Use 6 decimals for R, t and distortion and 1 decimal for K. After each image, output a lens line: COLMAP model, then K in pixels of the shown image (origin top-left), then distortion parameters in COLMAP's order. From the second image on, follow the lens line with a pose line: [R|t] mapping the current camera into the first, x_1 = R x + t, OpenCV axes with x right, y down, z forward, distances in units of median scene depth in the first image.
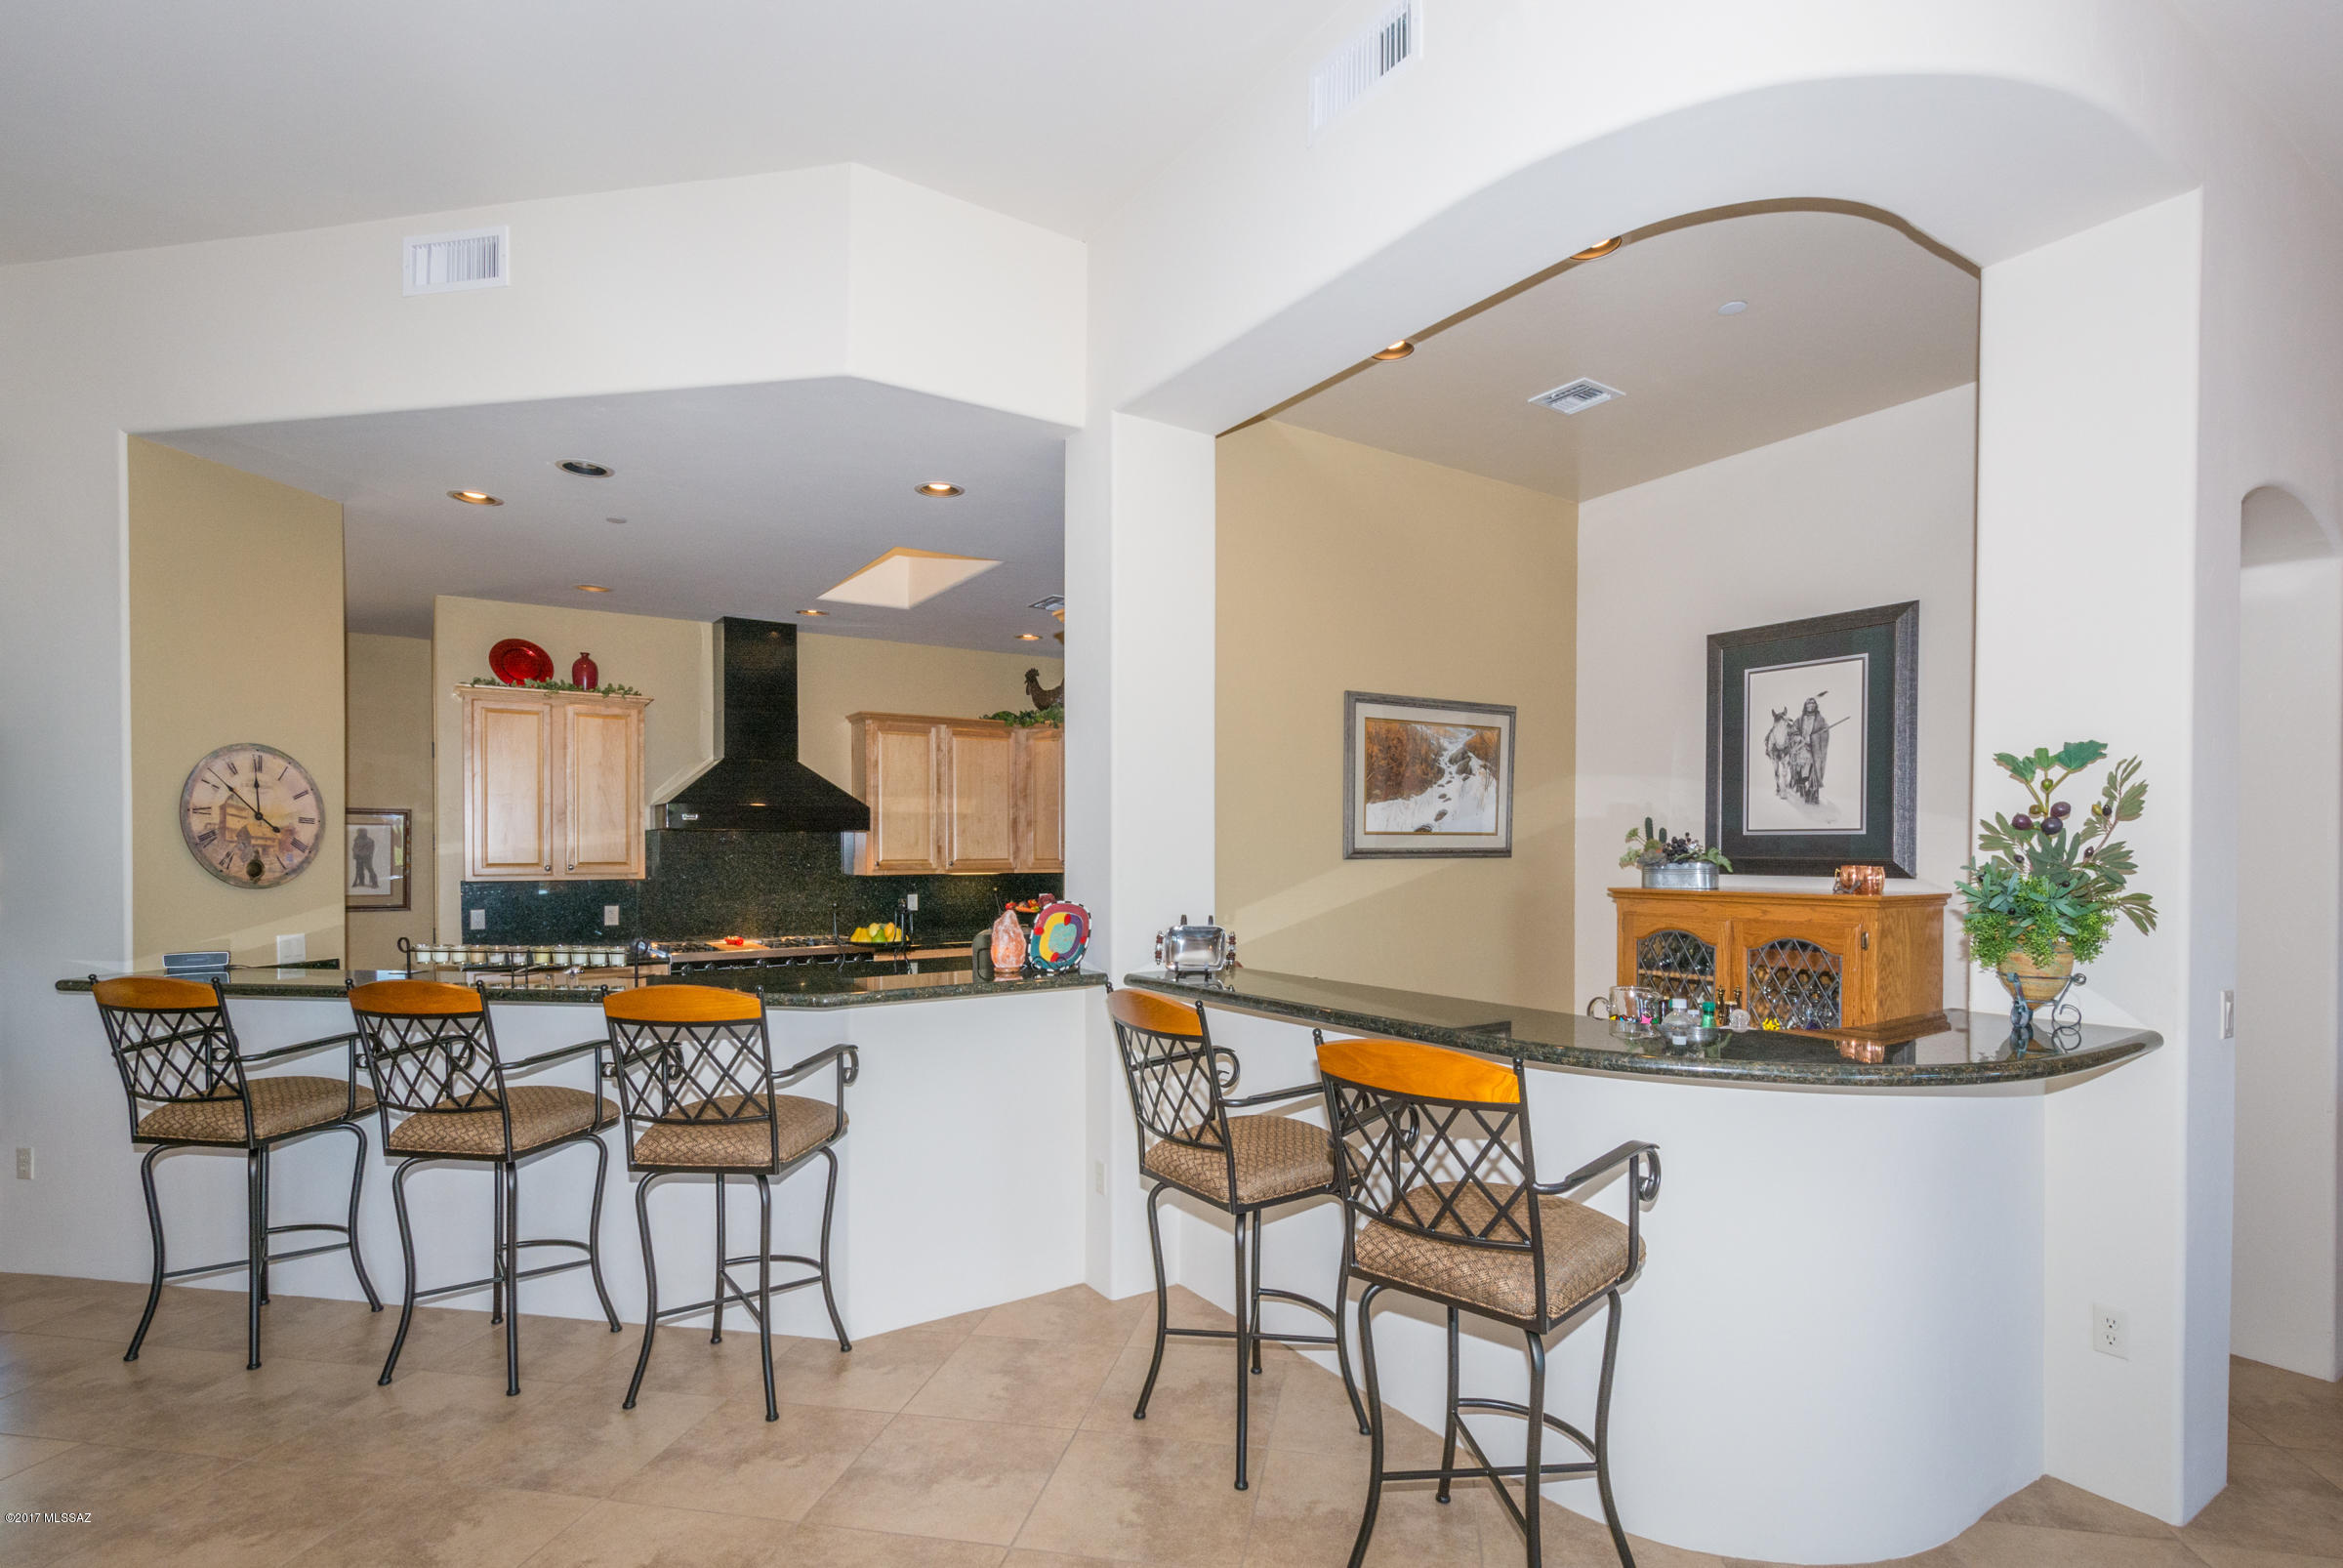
lens RADIAL K [[1104.1, 0, 1207.8], [0, 1104.1, 862.1], [0, 0, 1]] dist [-0.017077, -0.000093]
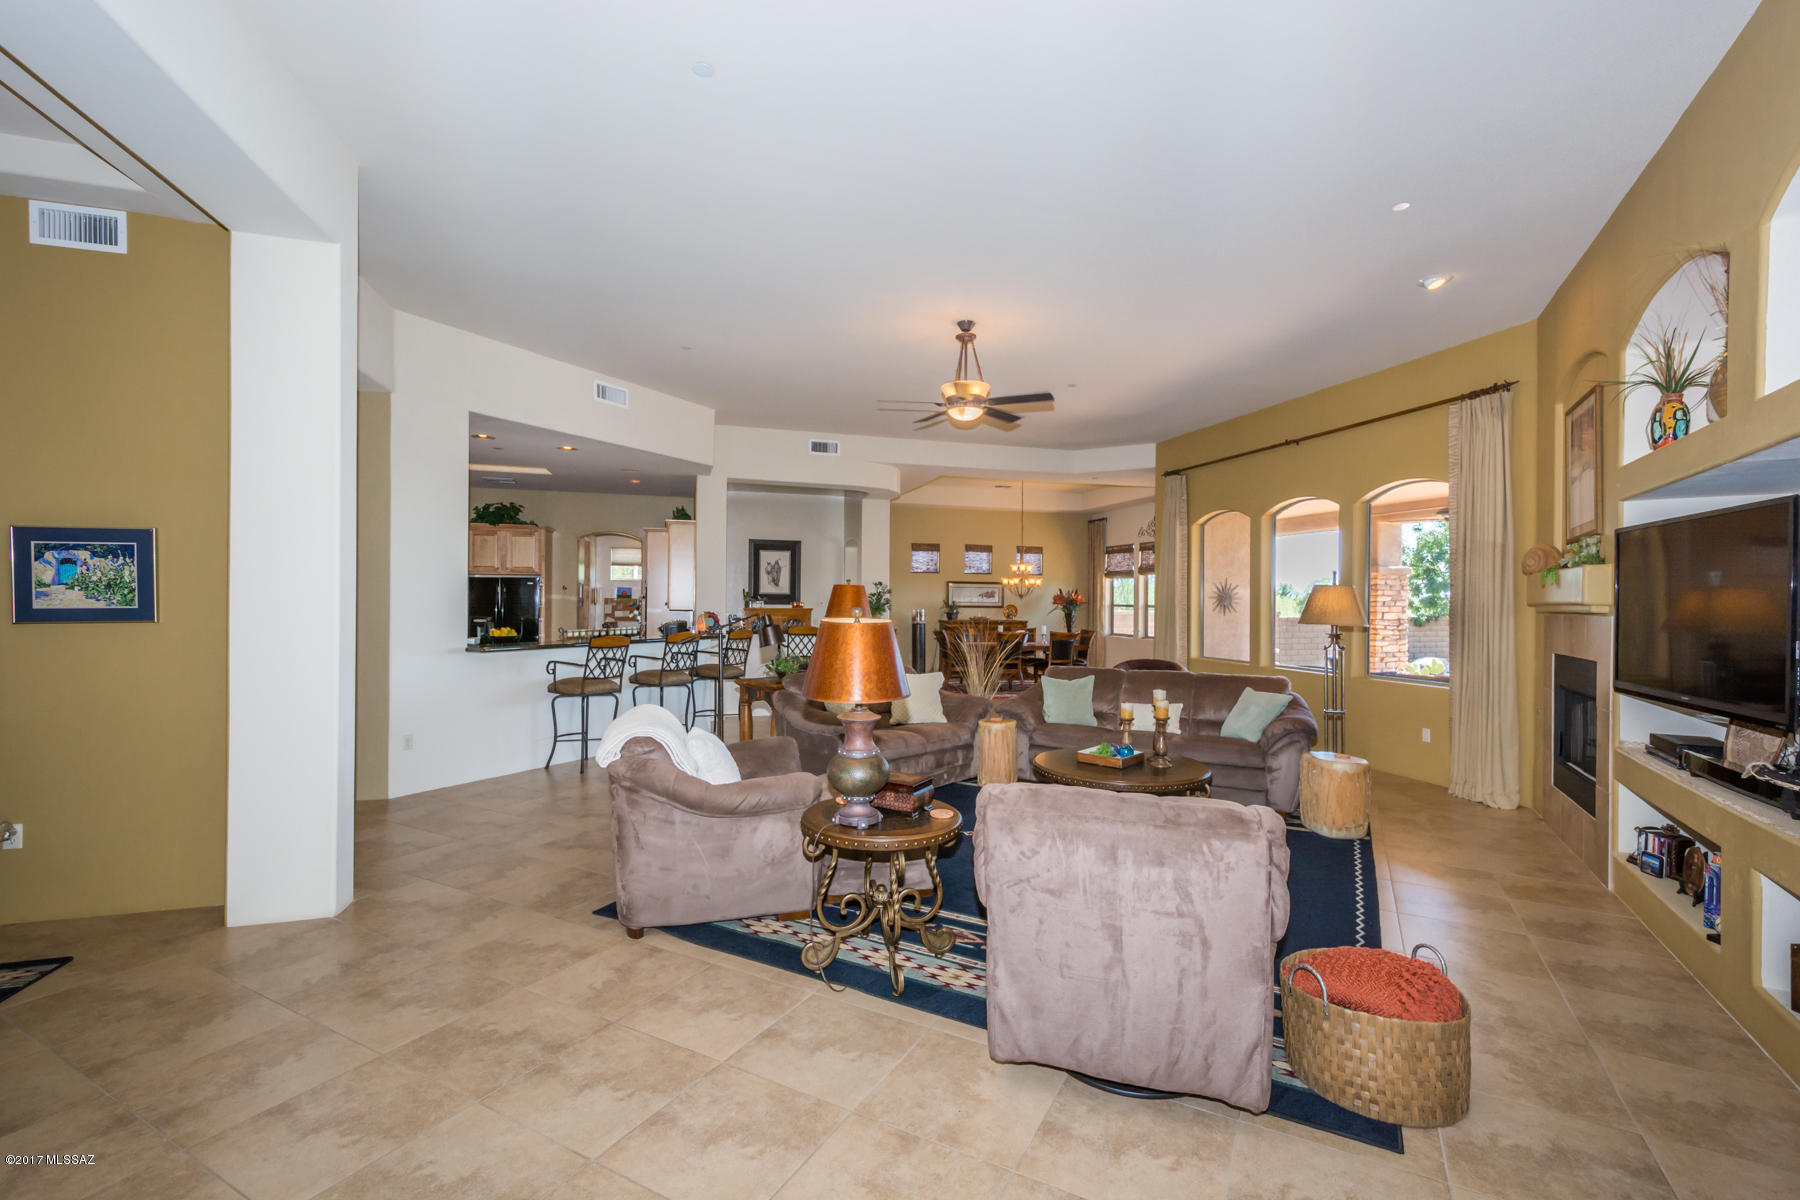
lens RADIAL K [[784.5, 0, 917.9], [0, 784.5, 607.1], [0, 0, 1]] dist [0.004399, 0.000191]
pose [[0.317492, -0.003095, 0.948256, -1.789367], [-0.000914, 0.999993, 0.003570, 0.010069], [-0.948261, -0.002000, 0.317487, -0.348882]]
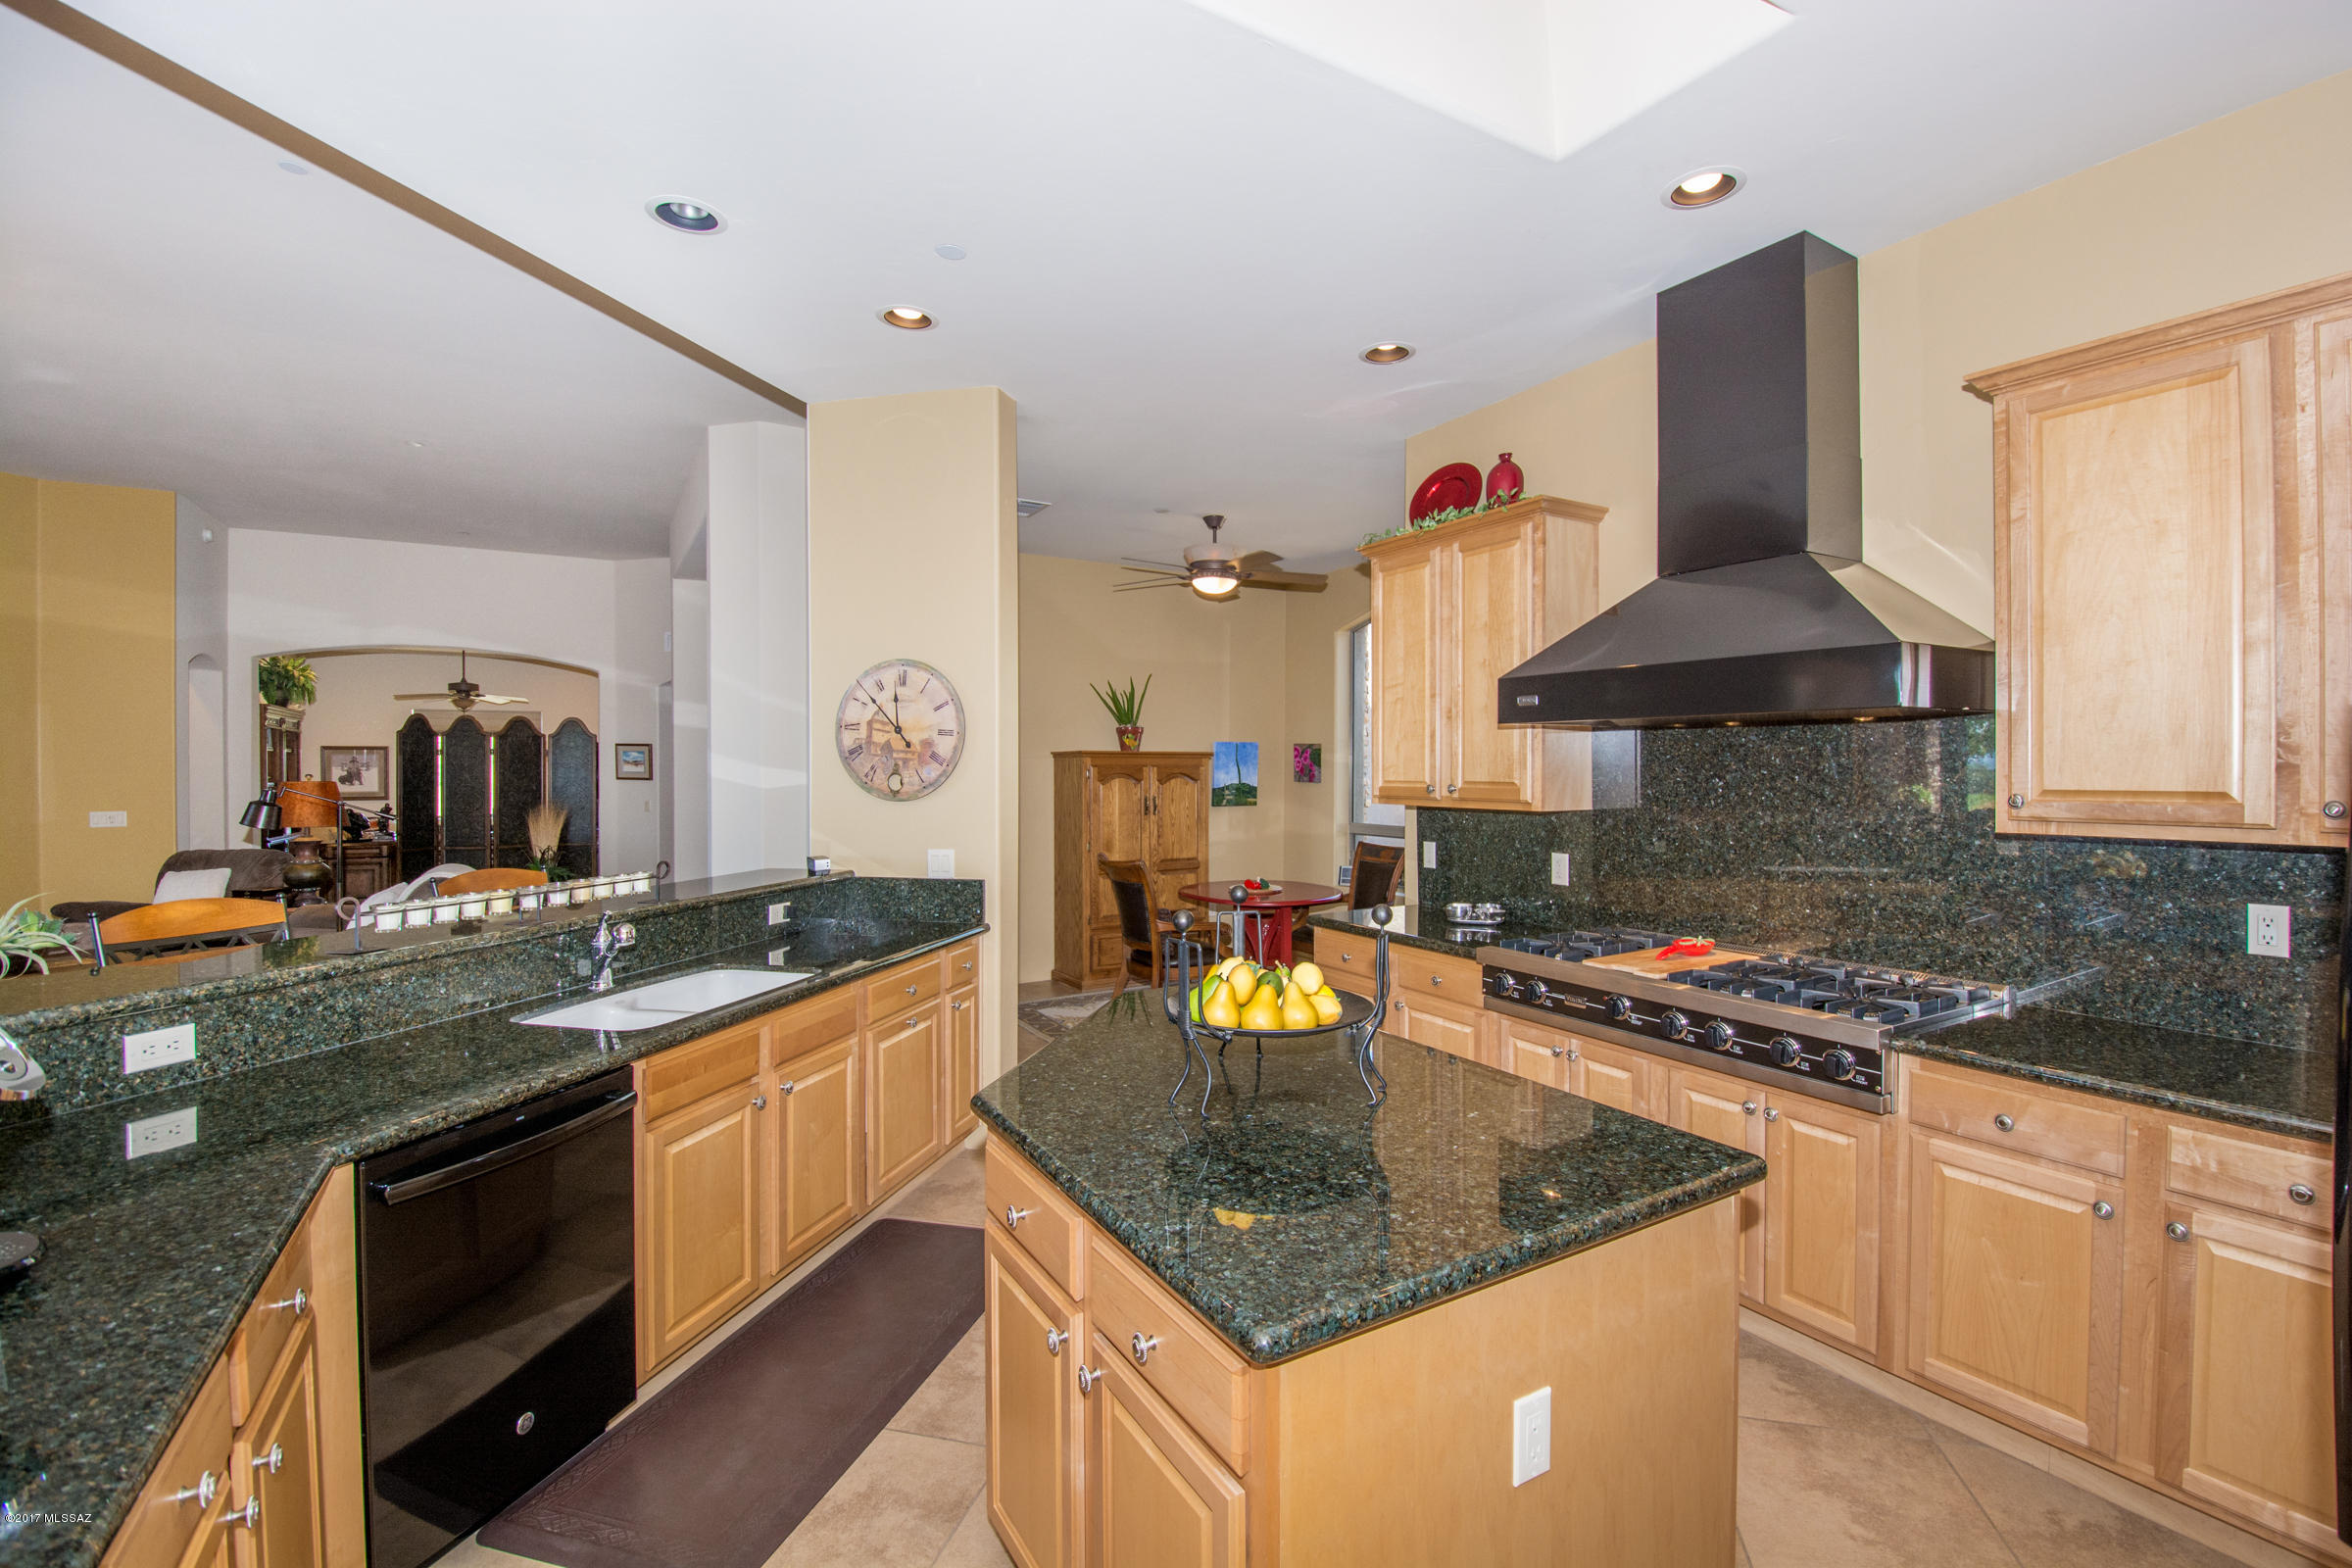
lens RADIAL K [[1048.3, 0, 1188.4], [0, 1048.3, 771.7], [0, 0, 1]] dist [0.006045, 0.000665]
pose [[-0.090393, 0.007507, -0.995878, 0.071954], [-0.008739, 0.999927, 0.008331, -0.011733], [0.995868, 0.009456, -0.090321, 1.178577]]
